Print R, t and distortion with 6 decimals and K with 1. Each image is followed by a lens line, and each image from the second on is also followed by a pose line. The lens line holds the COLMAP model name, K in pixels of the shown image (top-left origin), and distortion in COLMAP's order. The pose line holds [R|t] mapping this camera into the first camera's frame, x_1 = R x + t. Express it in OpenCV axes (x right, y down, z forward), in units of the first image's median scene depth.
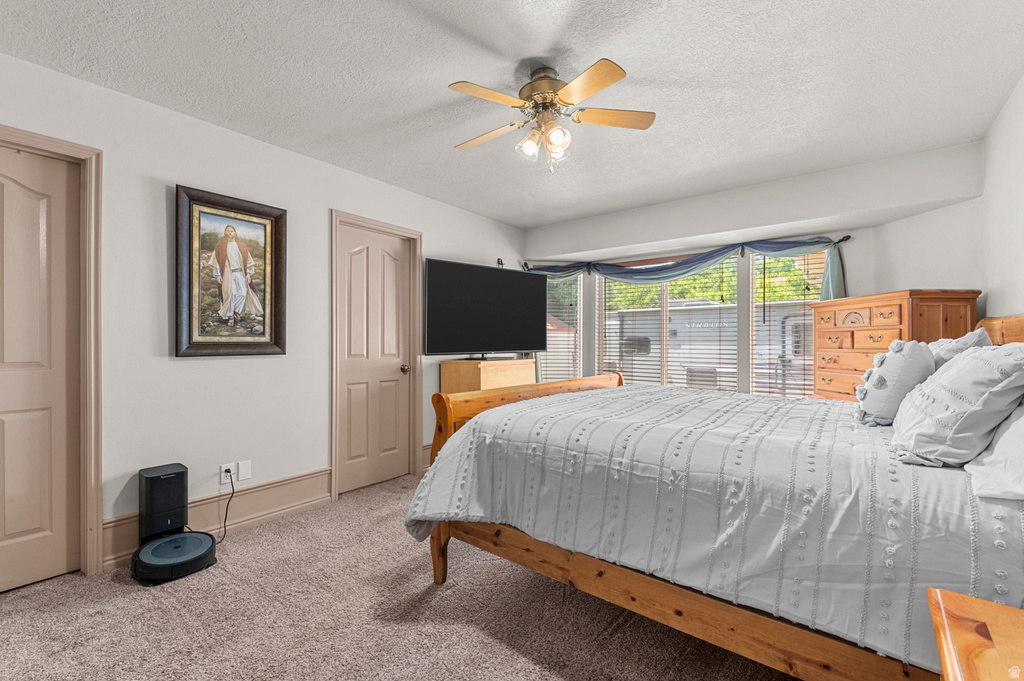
lens RADIAL K [[445.6, 0, 516.6], [0, 445.6, 343.1], [0, 0, 1]] dist [0.004625, -0.001352]
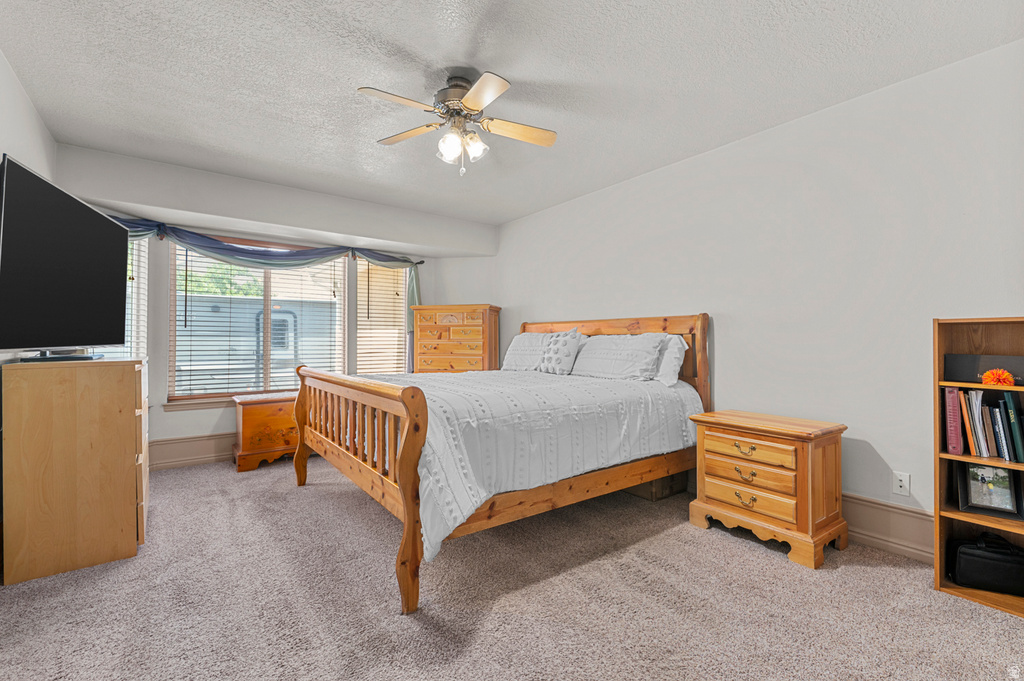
lens RADIAL K [[445.6, 0, 516.2], [0, 445.6, 340.2], [0, 0, 1]] dist [0.004625, -0.001352]
pose [[0.249986, 0.002101, 0.968247, -1.075530], [0.000077, 0.999998, -0.002189, 0.031796], [-0.968249, 0.000622, 0.249985, 0.682844]]
